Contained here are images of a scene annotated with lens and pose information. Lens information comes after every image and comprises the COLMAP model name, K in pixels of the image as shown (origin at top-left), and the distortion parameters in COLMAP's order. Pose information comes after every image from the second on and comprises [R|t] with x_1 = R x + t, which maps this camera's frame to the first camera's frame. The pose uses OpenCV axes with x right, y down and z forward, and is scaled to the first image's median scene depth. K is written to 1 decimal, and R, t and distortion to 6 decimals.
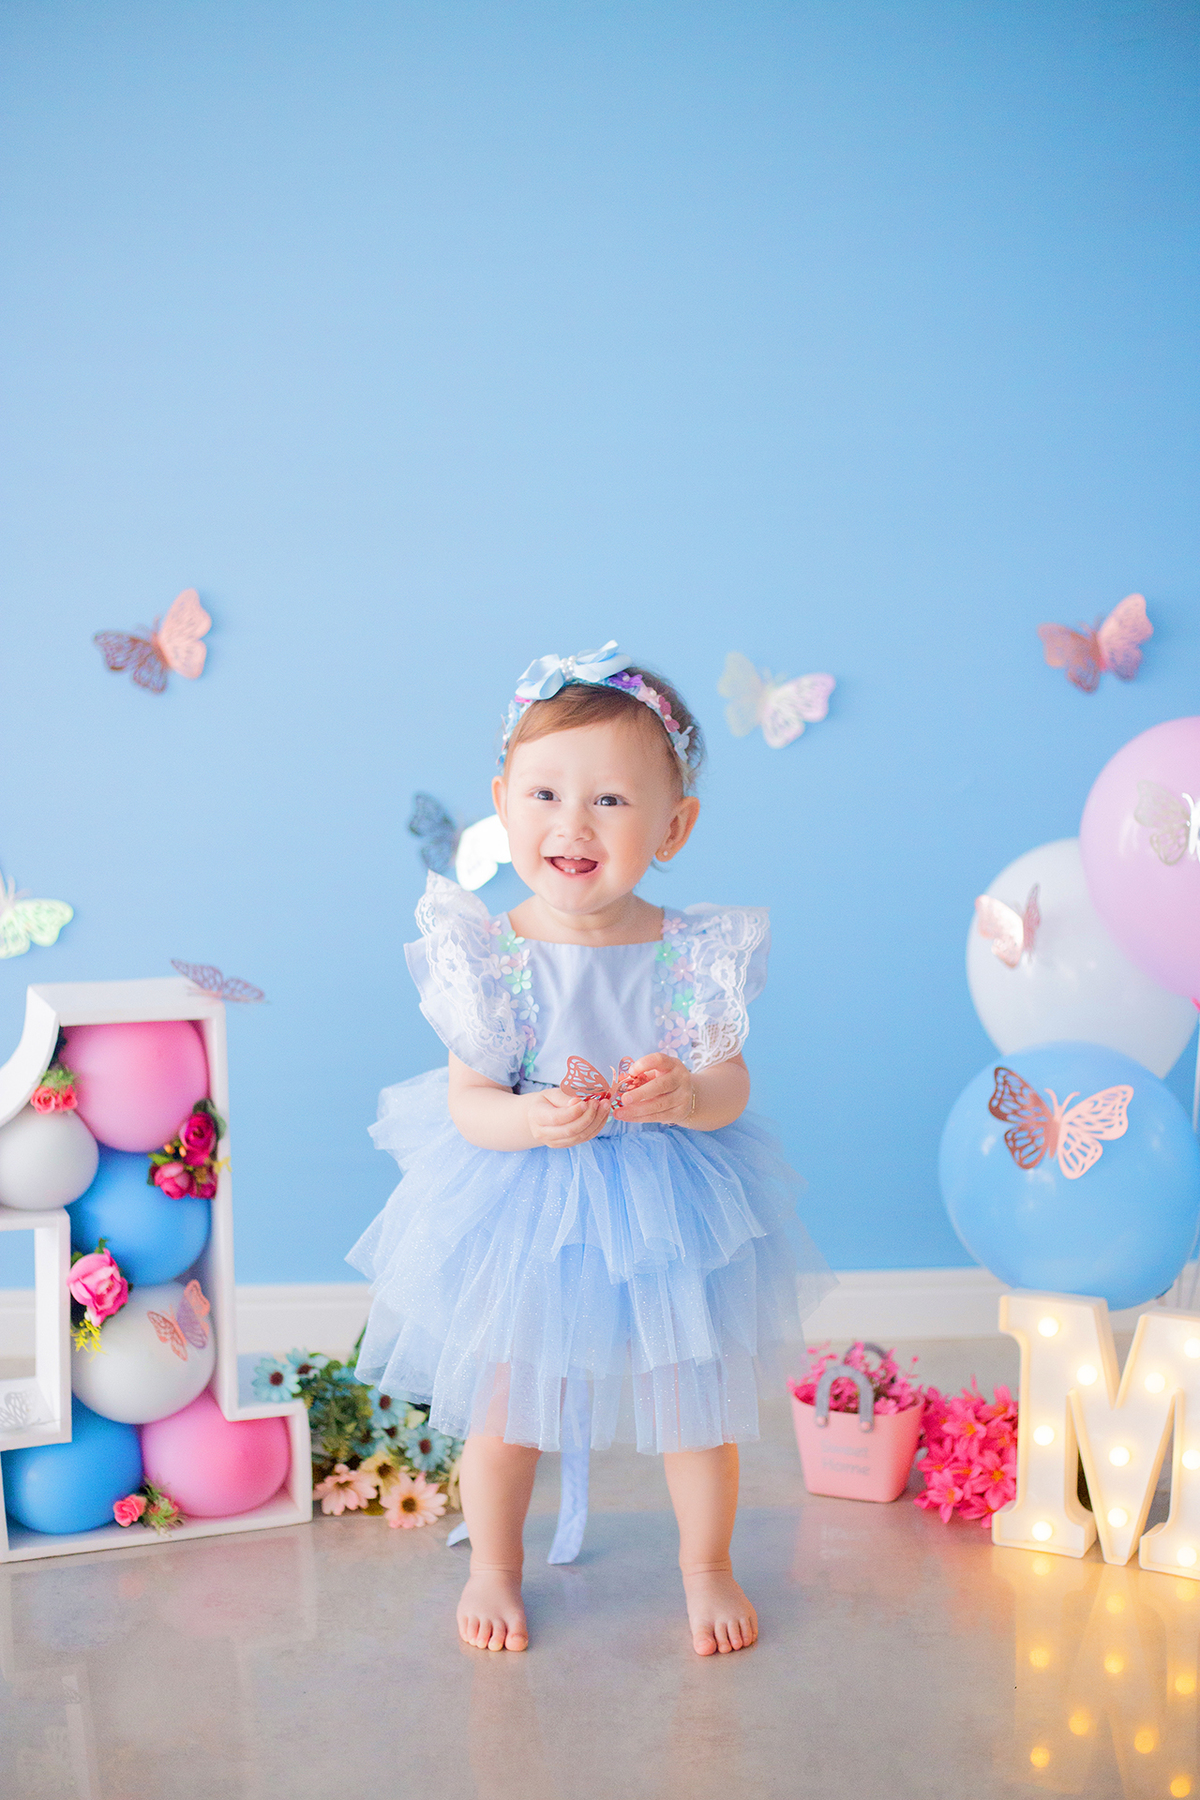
lens RADIAL K [[2507.0, 0, 603.3], [0, 2507.0, 947.8], [0, 0, 1]] dist [-0.107528, -0.064379]
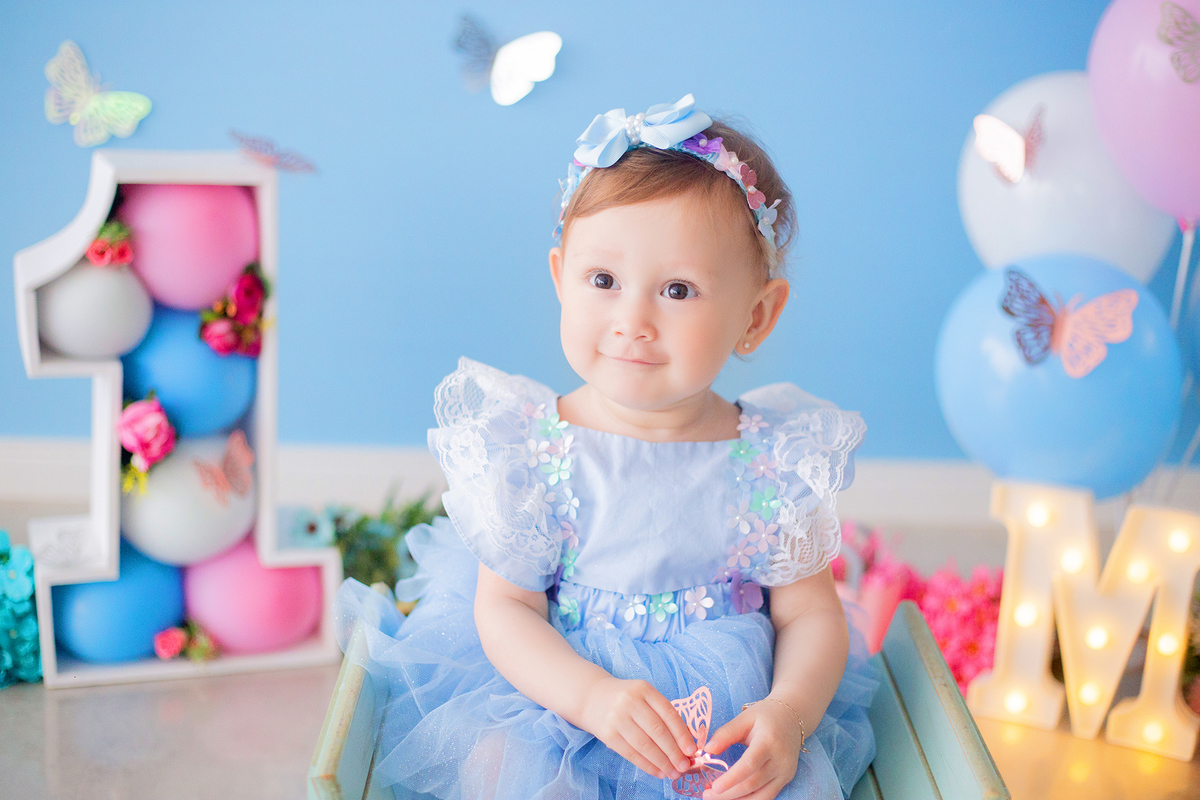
lens RADIAL K [[1759.4, 0, 591.7], [0, 1759.4, 407.8], [0, 0, 1]] dist [-0.104231, -0.087155]
pose [[0.998513, 0.049672, 0.022441, -0.031071], [-0.051611, 0.994024, 0.096195, 0.043386], [-0.017528, -0.097210, 0.995110, 0.256896]]
